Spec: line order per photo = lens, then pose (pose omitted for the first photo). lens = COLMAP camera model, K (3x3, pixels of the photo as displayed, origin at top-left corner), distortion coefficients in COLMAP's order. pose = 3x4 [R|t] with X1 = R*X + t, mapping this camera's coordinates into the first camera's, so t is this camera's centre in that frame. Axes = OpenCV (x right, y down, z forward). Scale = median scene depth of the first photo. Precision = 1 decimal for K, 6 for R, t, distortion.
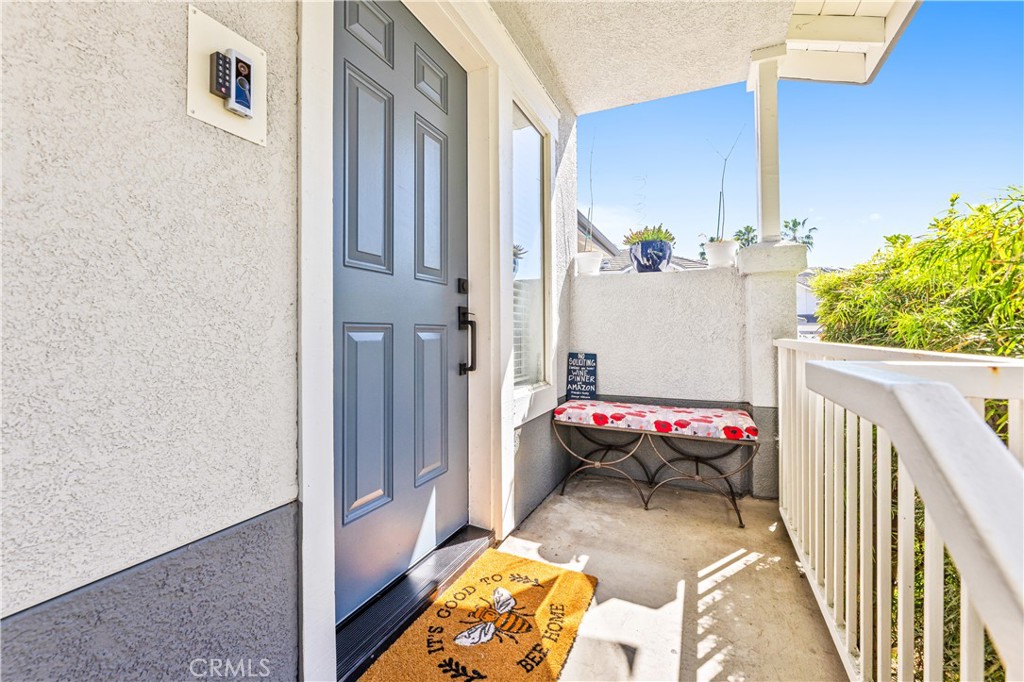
lens RADIAL K [[414.1, 0, 508.5], [0, 414.1, 330.4], [0, 0, 1]] dist [0.001600, -0.000890]
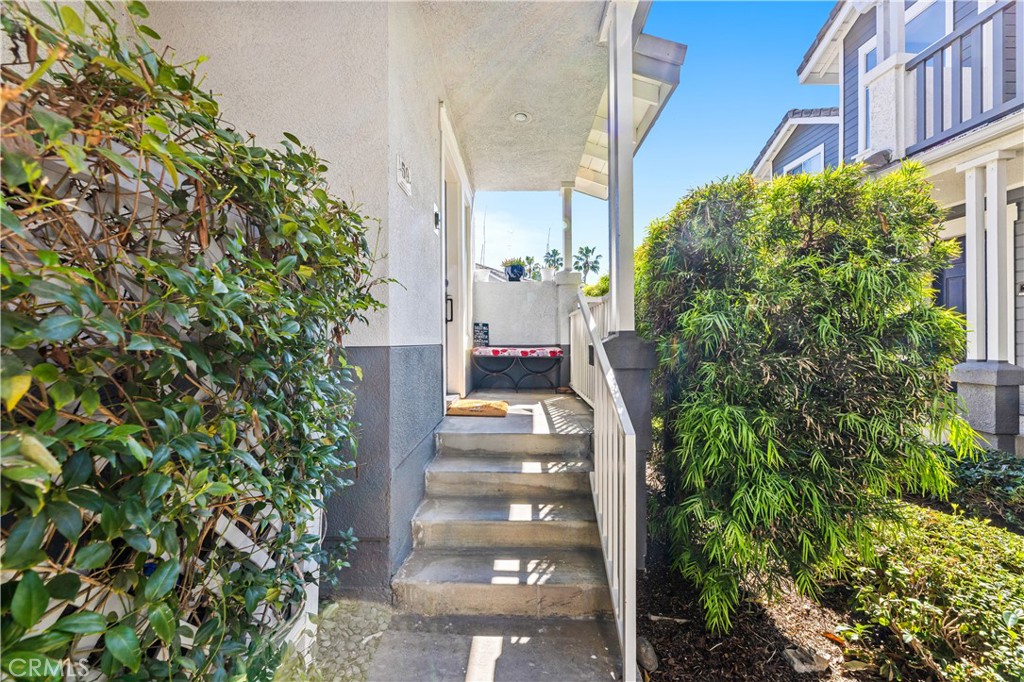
lens RADIAL K [[414.1, 0, 509.8], [0, 414.1, 340.9], [0, 0, 1]] dist [0.001600, -0.000890]
pose [[0.913993, -0.002426, 0.405722, -0.513580], [0.000446, 0.999988, 0.004972, 0.140457], [-0.405729, -0.004364, 0.913983, -0.840351]]
